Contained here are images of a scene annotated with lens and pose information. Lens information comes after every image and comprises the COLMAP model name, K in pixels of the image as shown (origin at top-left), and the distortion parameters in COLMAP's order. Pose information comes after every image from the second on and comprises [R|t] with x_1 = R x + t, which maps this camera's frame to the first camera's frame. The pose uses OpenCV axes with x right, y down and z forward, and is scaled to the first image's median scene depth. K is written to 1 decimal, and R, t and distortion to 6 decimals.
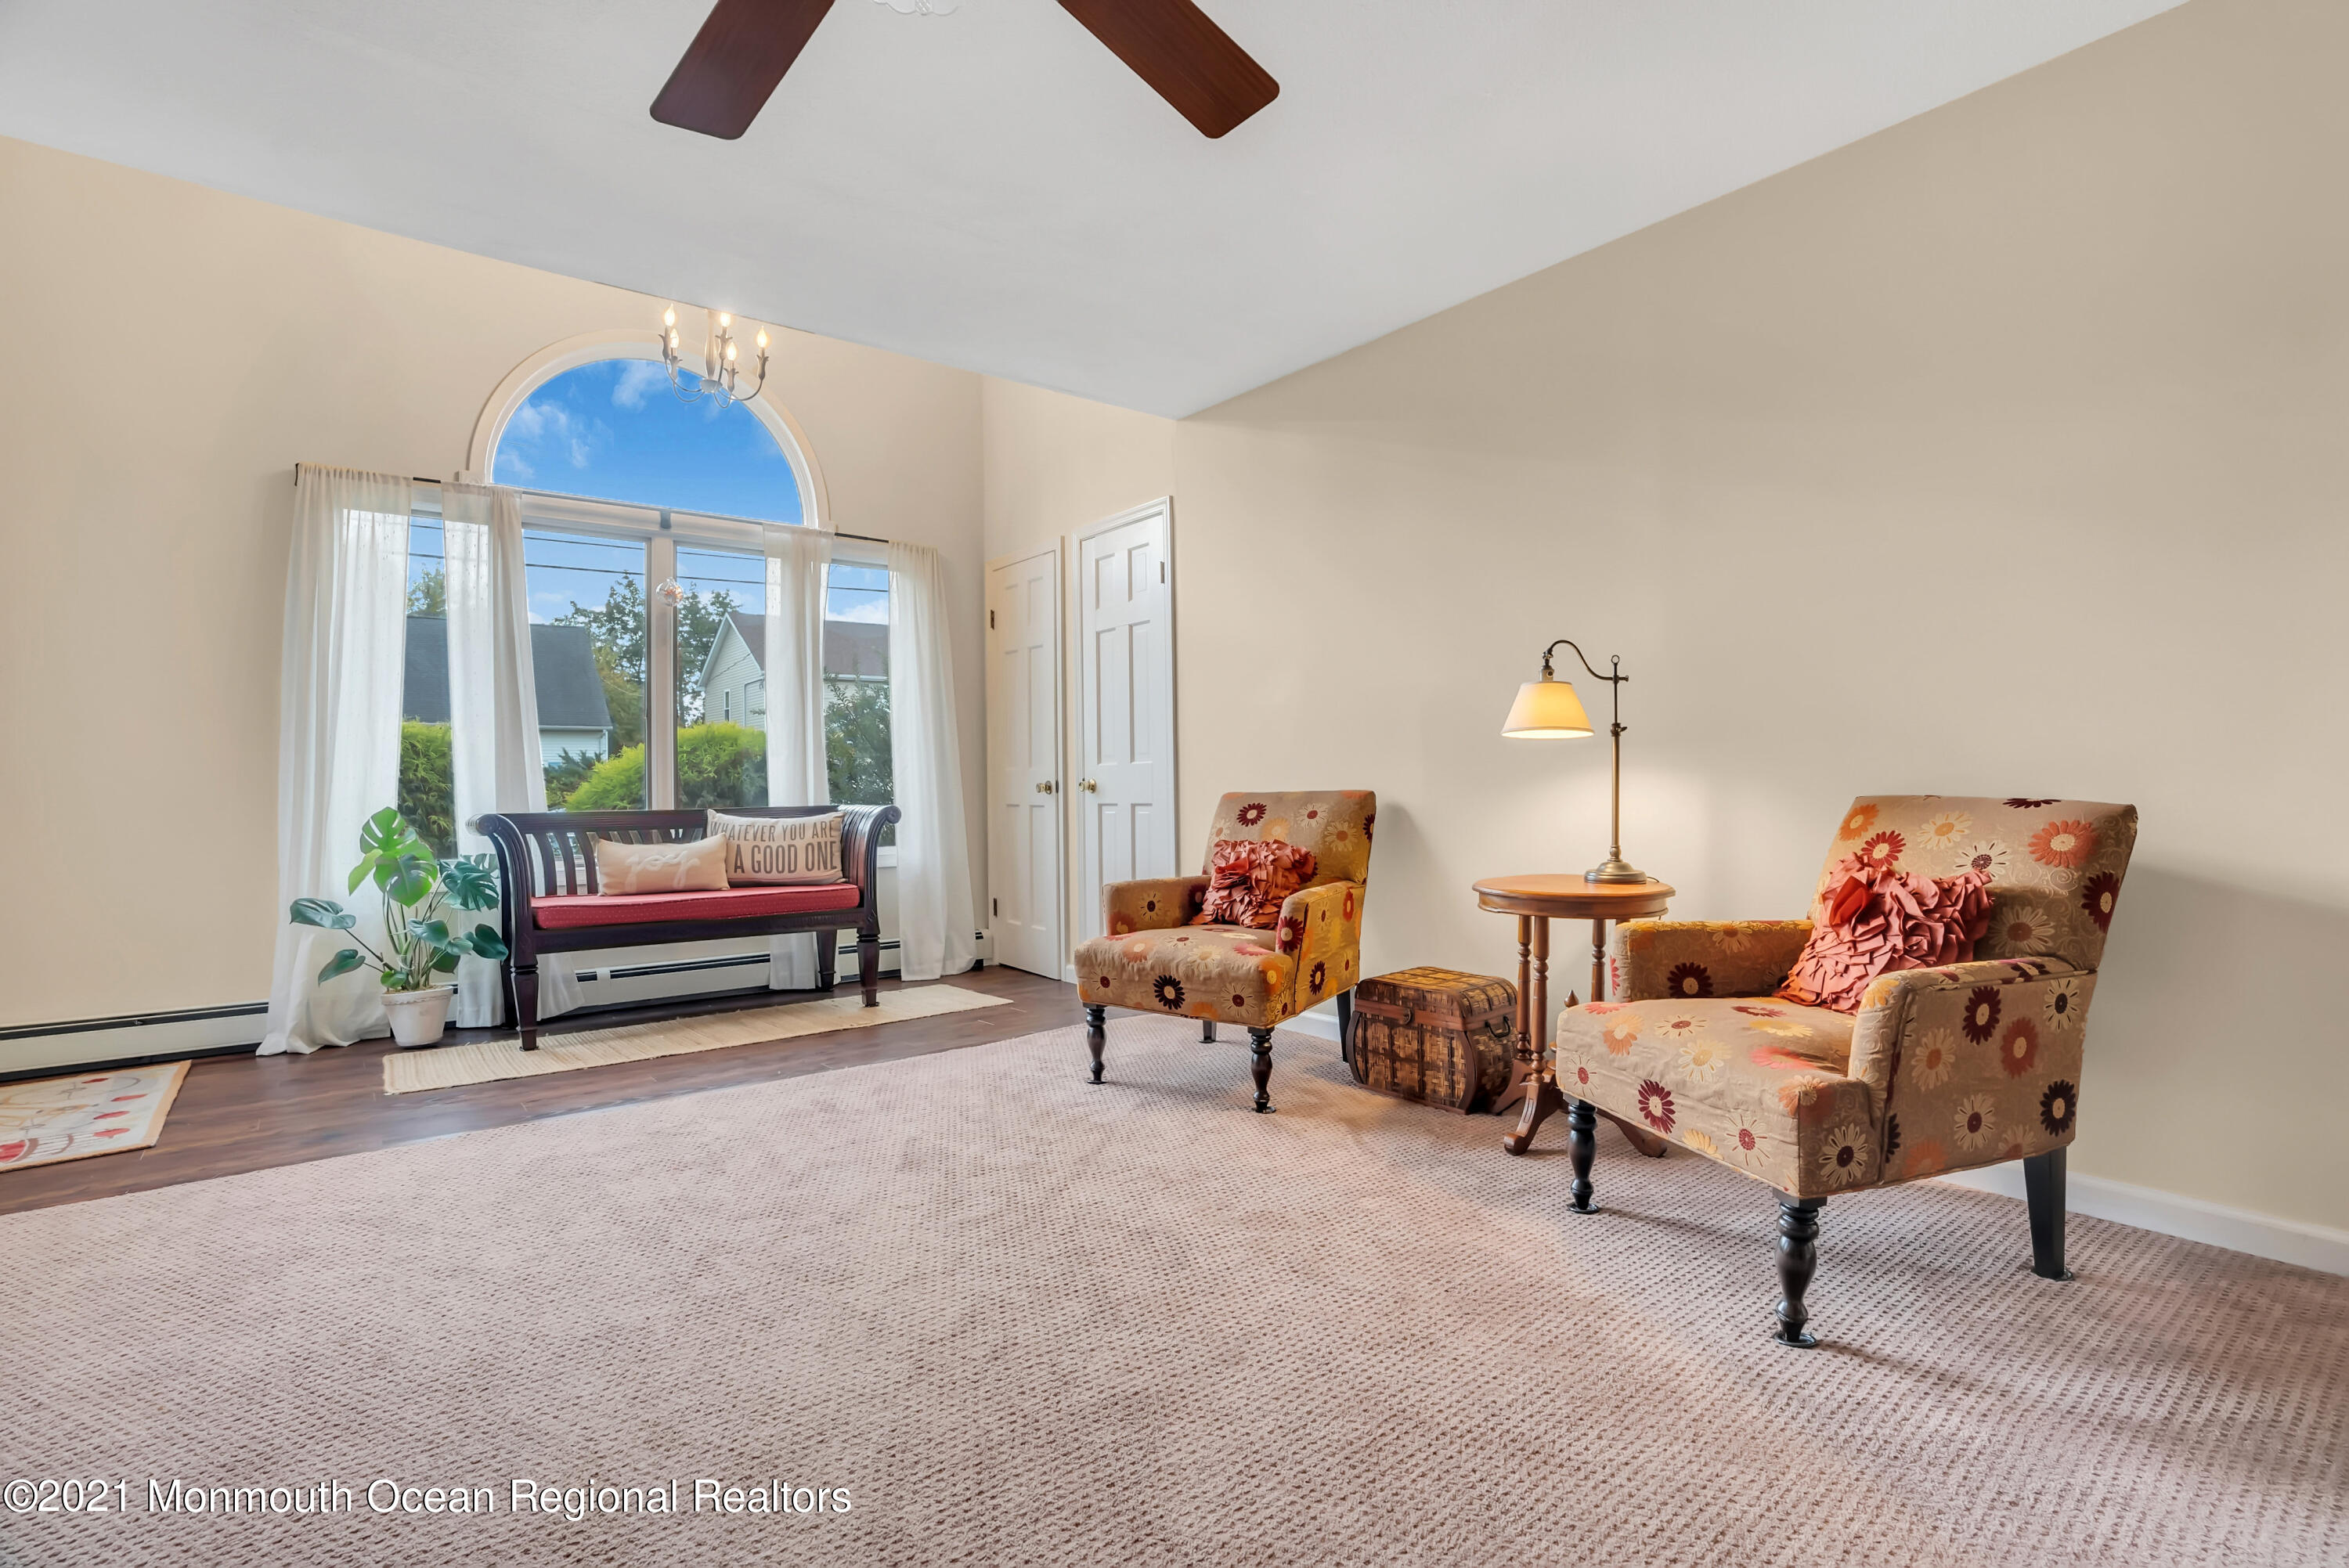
lens RADIAL K [[1113.3, 0, 1174.5], [0, 1113.3, 784.0], [0, 0, 1]] dist [-0.053775, -0.000023]
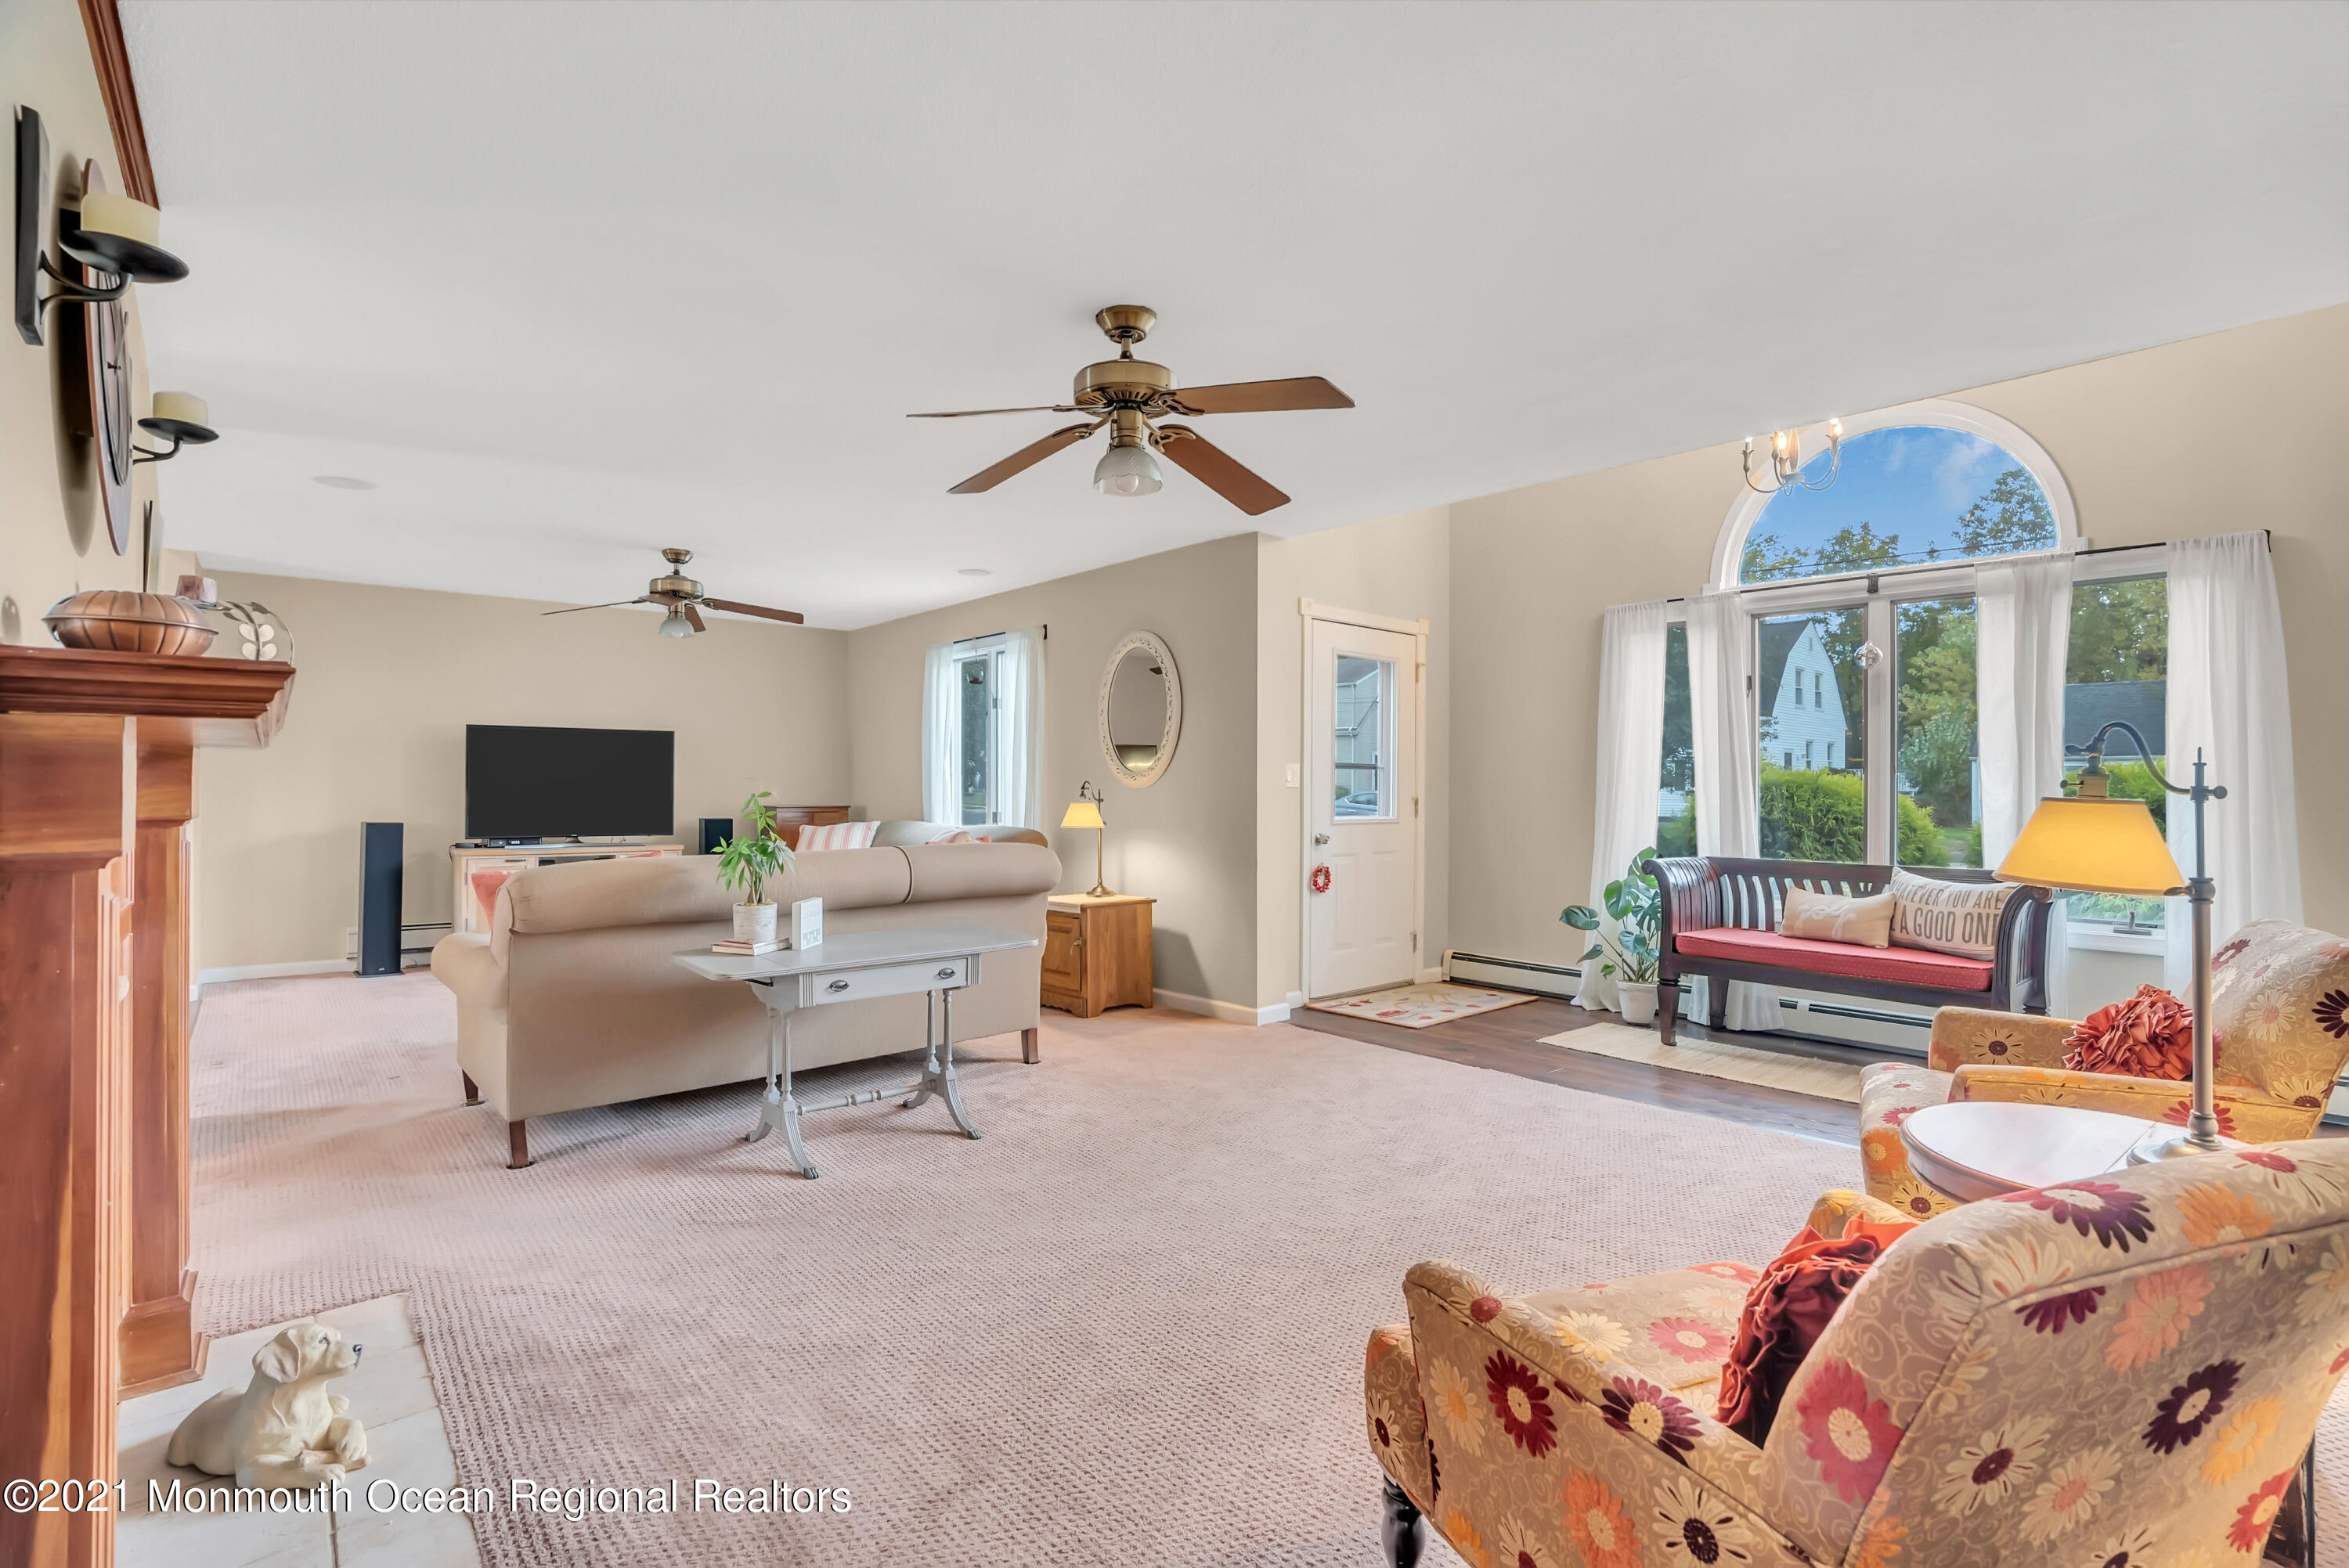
lens RADIAL K [[1113.3, 0, 1174.5], [0, 1113.3, 784.0], [0, 0, 1]] dist [-0.053775, -0.000023]
pose [[0.008920, 0.016923, -0.999817, 0.610681], [-0.002564, 0.999854, 0.016901, -0.073204], [0.999957, 0.002413, 0.008962, 0.357314]]
